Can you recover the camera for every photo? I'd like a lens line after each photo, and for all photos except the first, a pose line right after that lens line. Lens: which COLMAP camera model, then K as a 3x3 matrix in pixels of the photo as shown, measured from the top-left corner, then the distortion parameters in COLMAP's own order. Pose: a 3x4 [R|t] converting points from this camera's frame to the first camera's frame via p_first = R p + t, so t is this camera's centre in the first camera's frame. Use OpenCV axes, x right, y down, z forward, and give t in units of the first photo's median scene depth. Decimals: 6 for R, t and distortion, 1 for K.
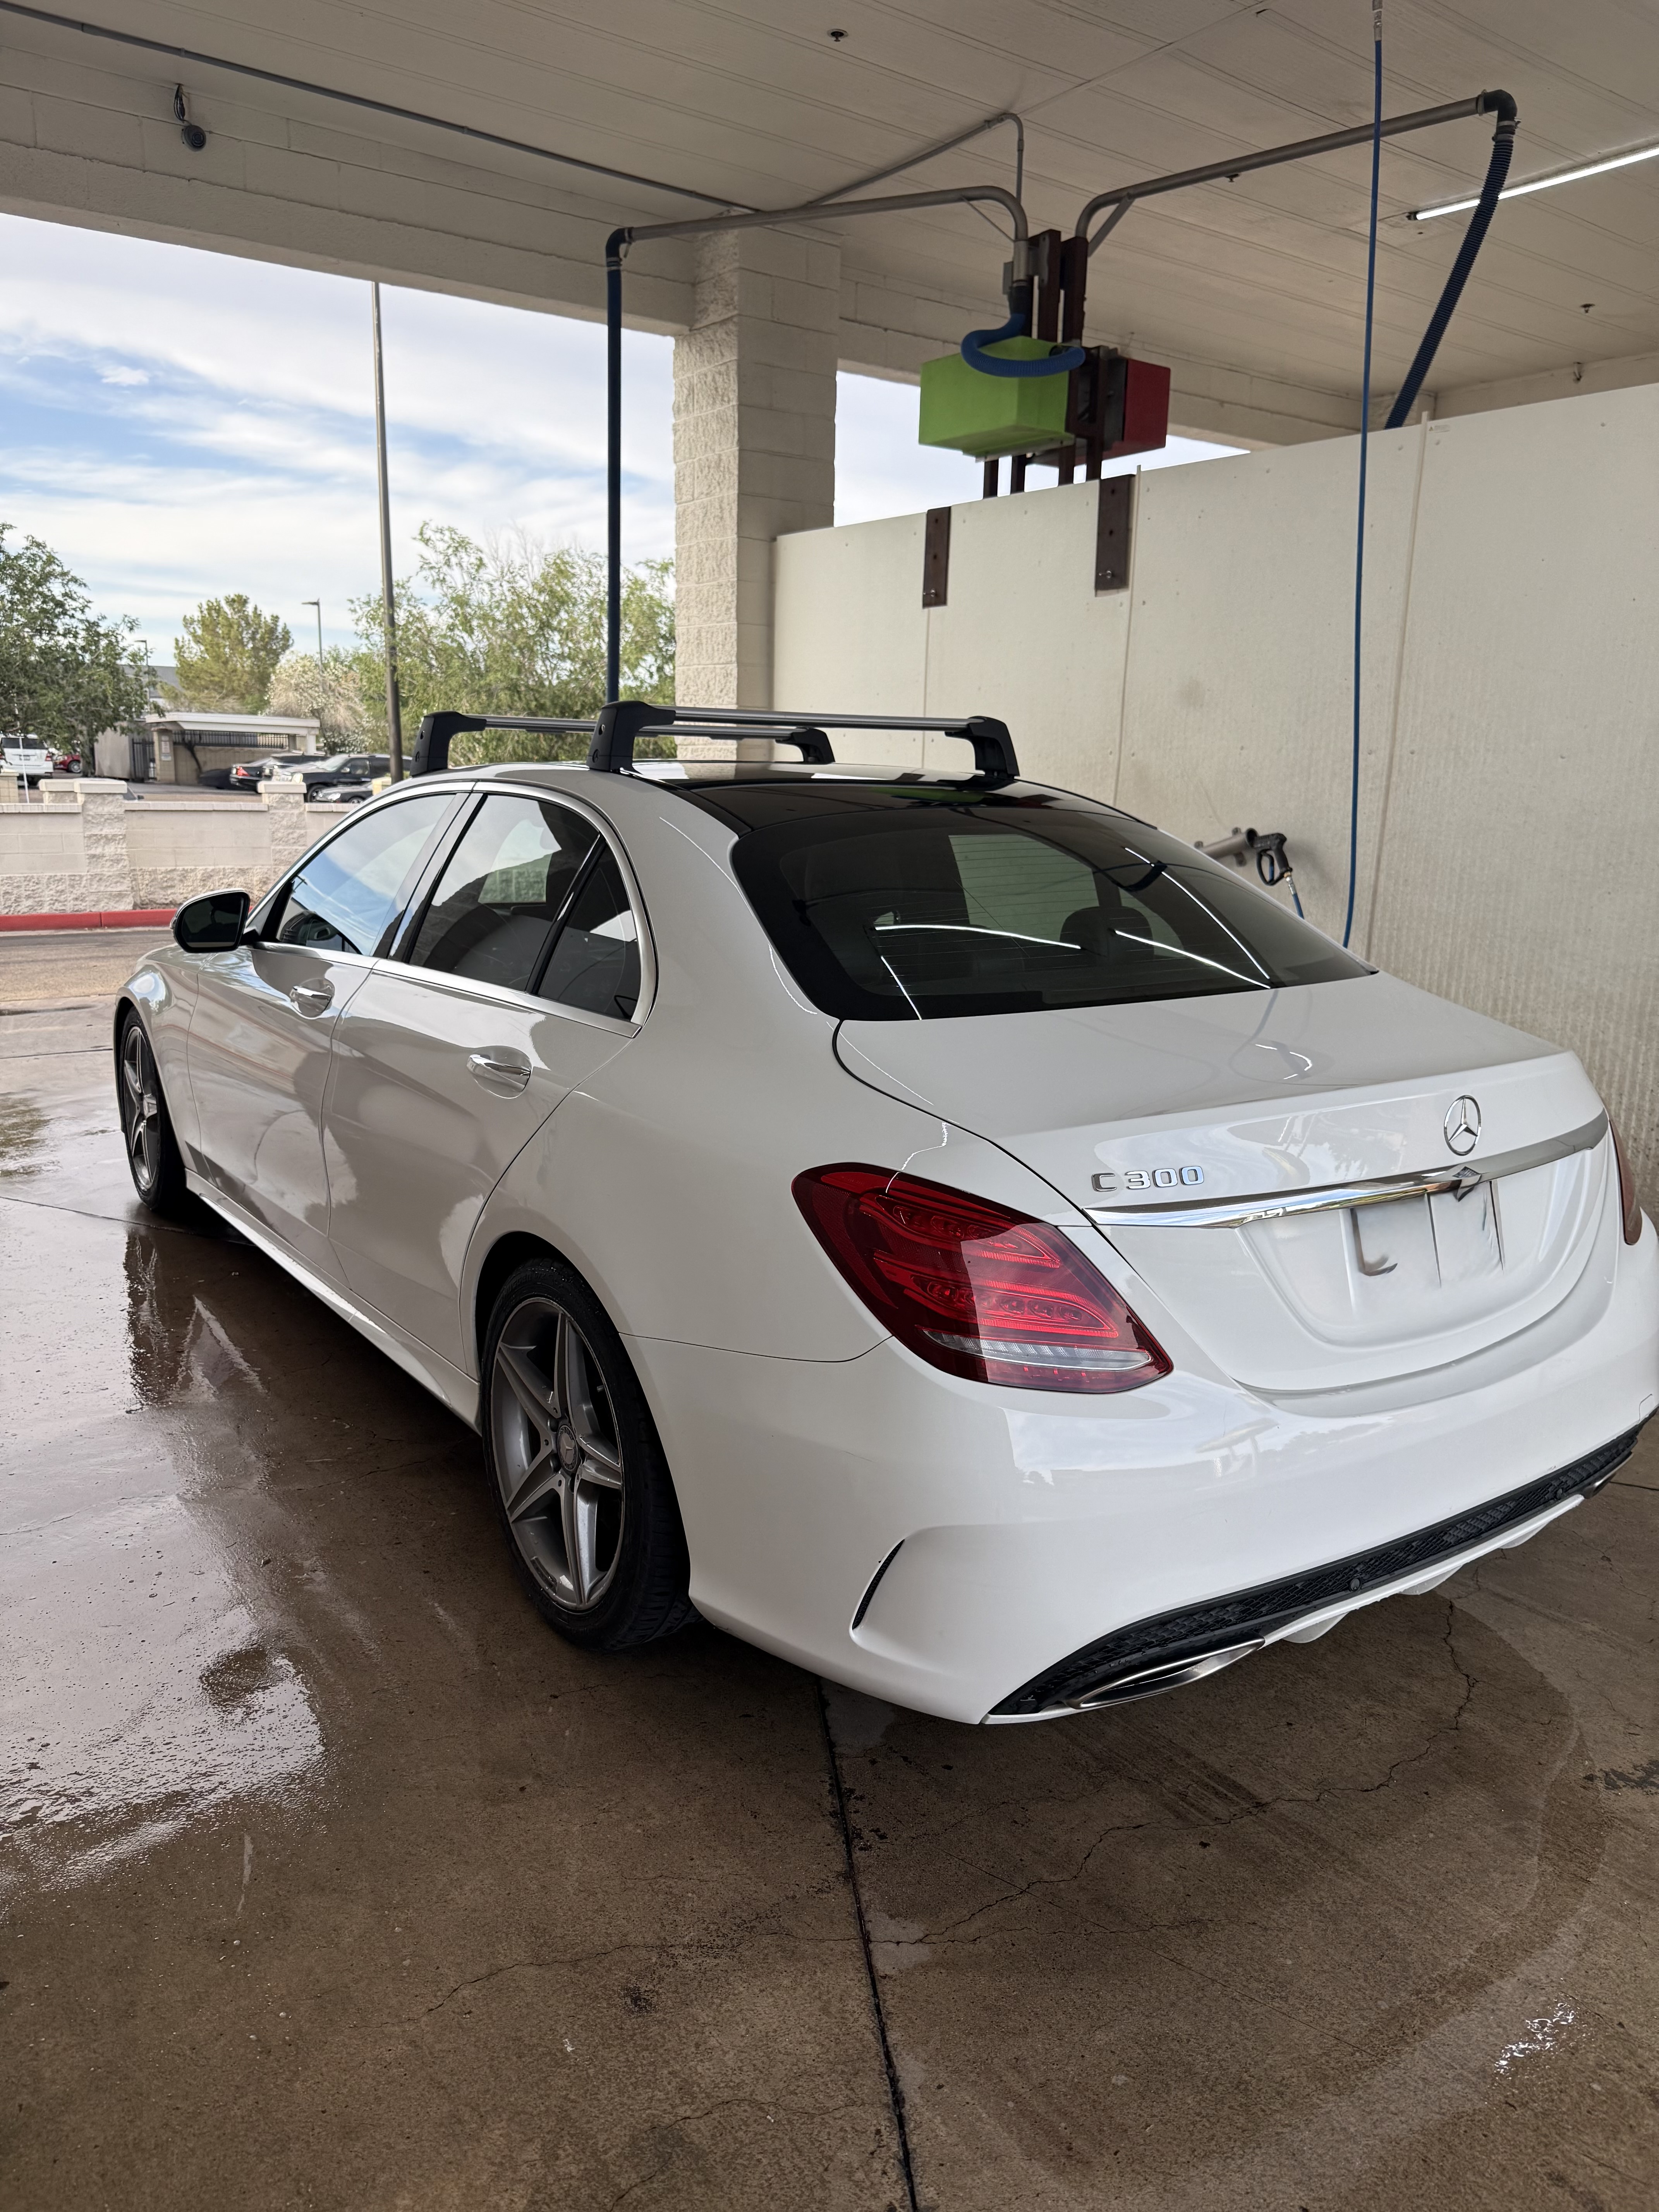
lens RADIAL K [[1554.4, 0, 829.5], [0, 1554.4, 1106.0], [0, 0, 1]] dist [-0.010332, -0.003793]
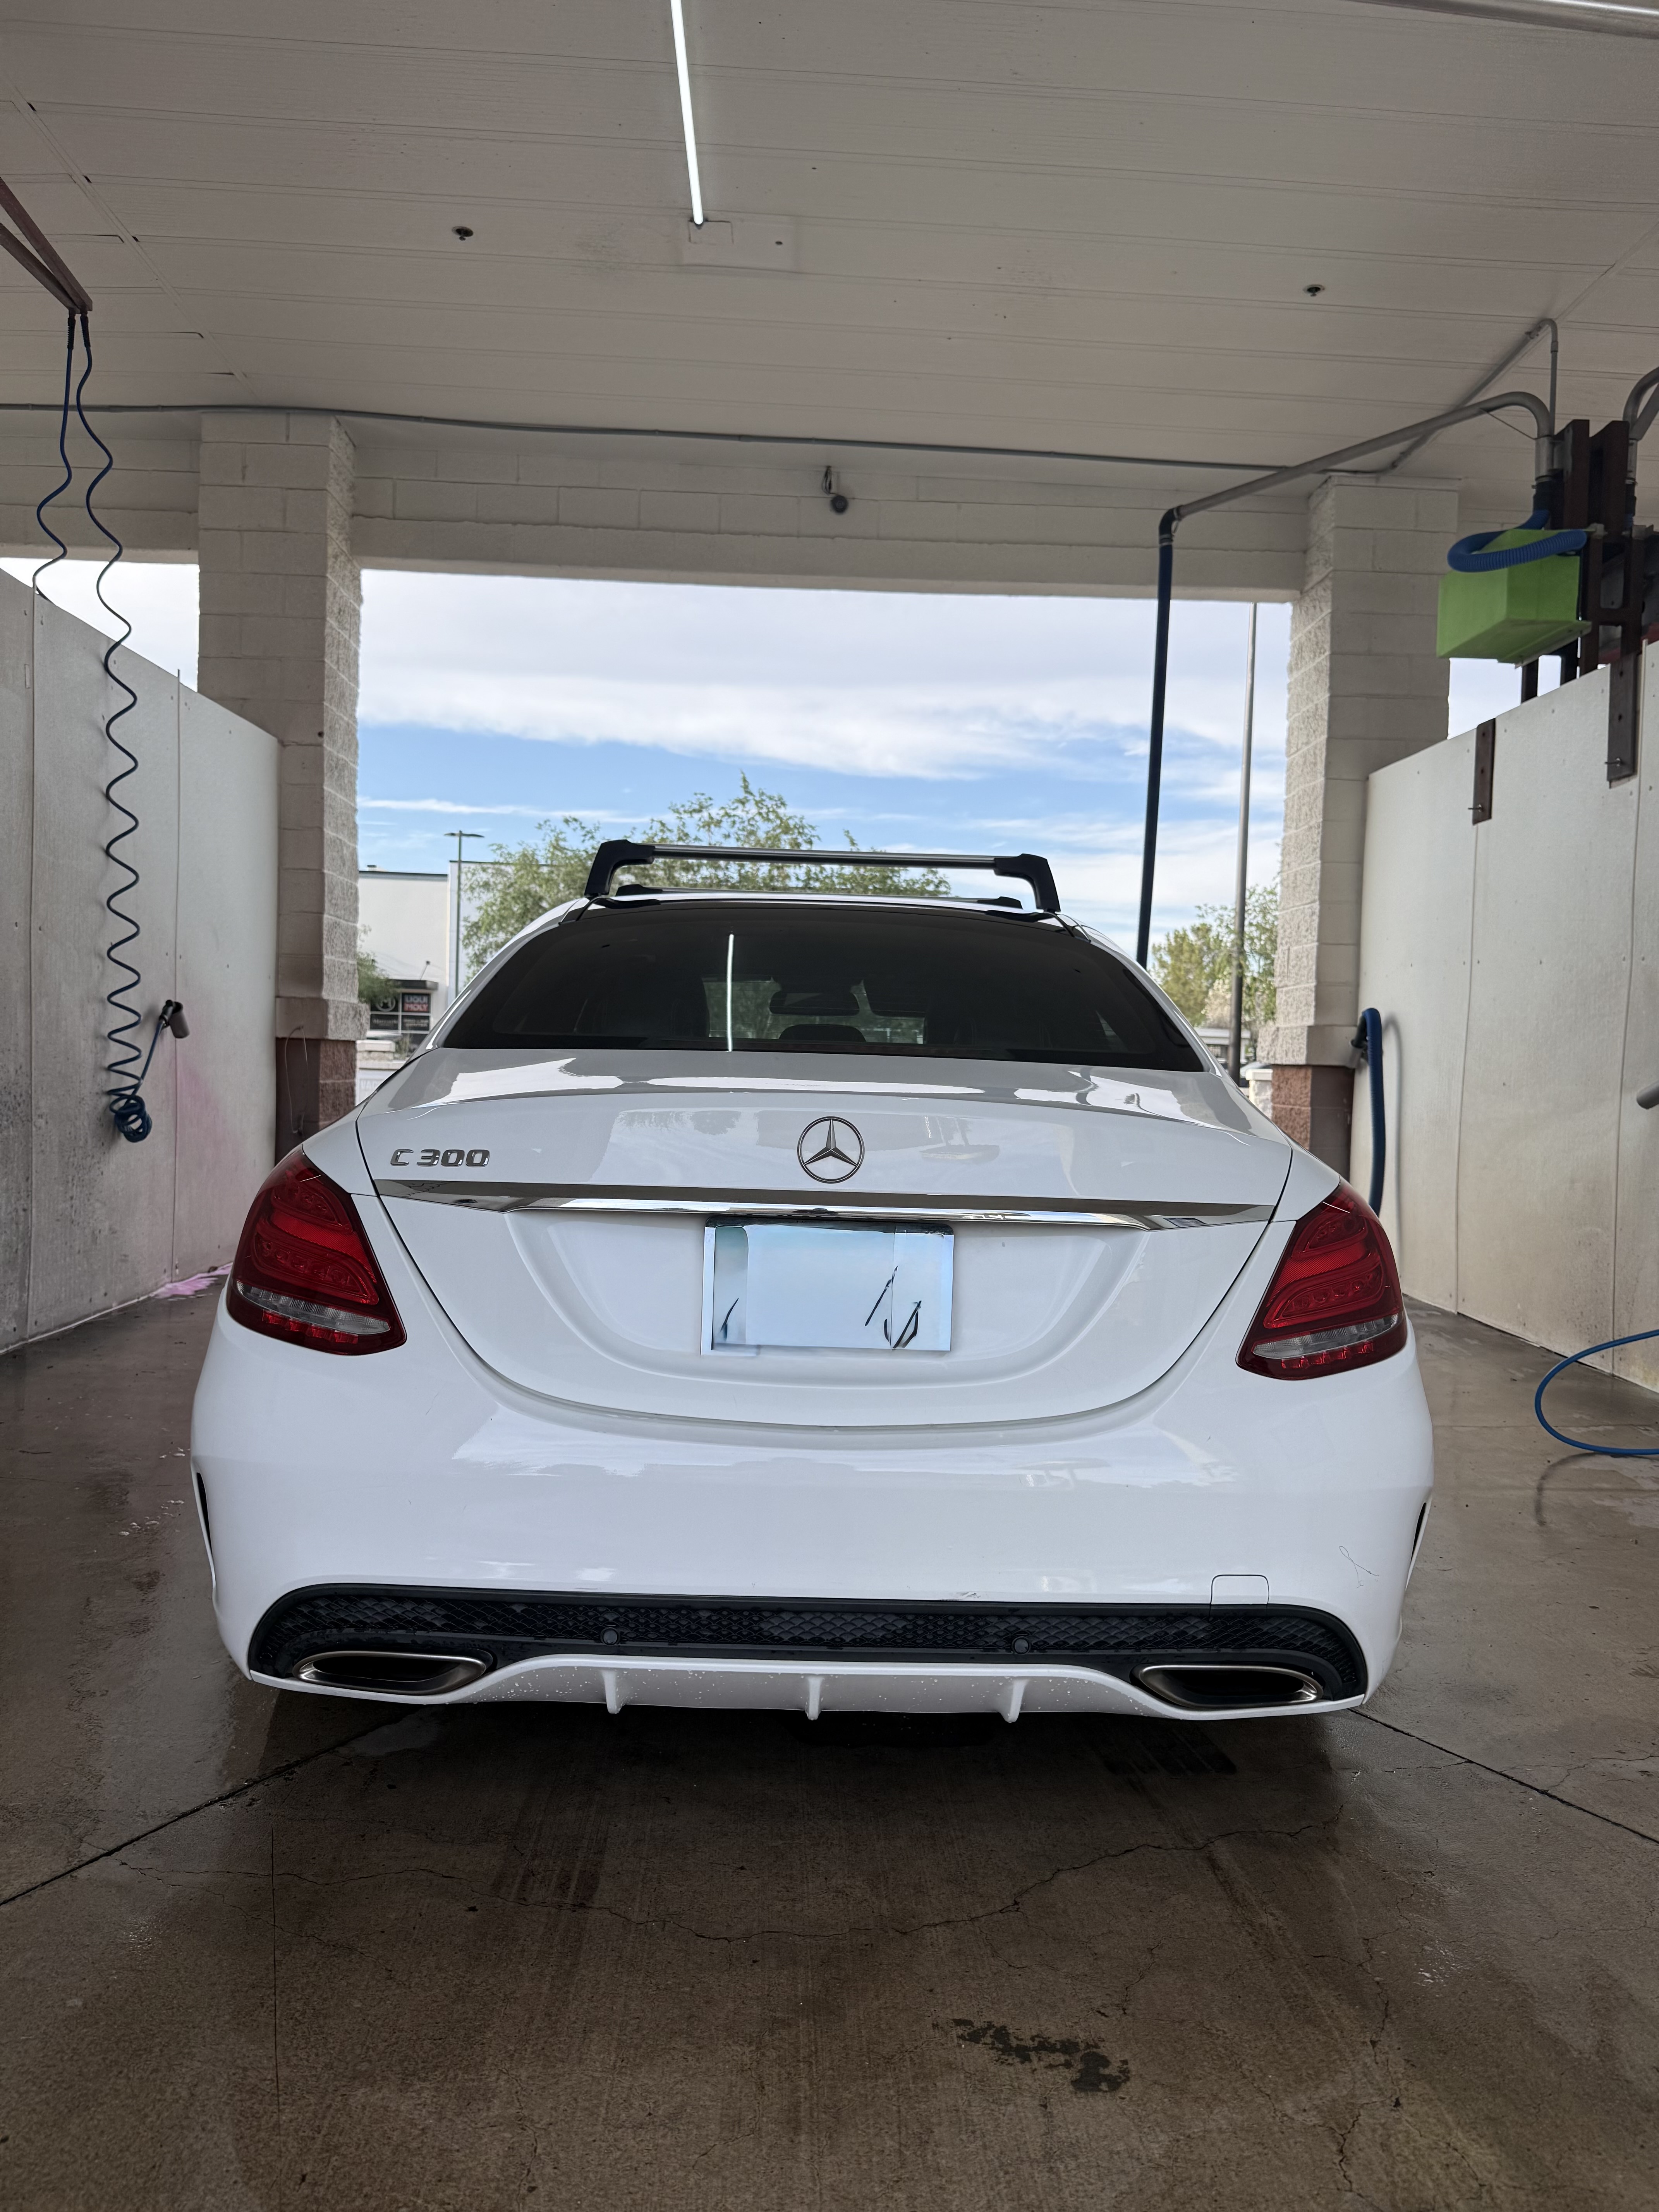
lens RADIAL K [[1541.8, 0, 828.7], [0, 1541.8, 1096.0], [0, 0, 1]] dist [0.005712, -0.029611]
pose [[0.838816, 0.016414, -0.544168, 0.257336], [-0.124713, 0.978759, -0.162718, 0.036898], [0.529938, 0.204355, 0.823046, 0.076396]]
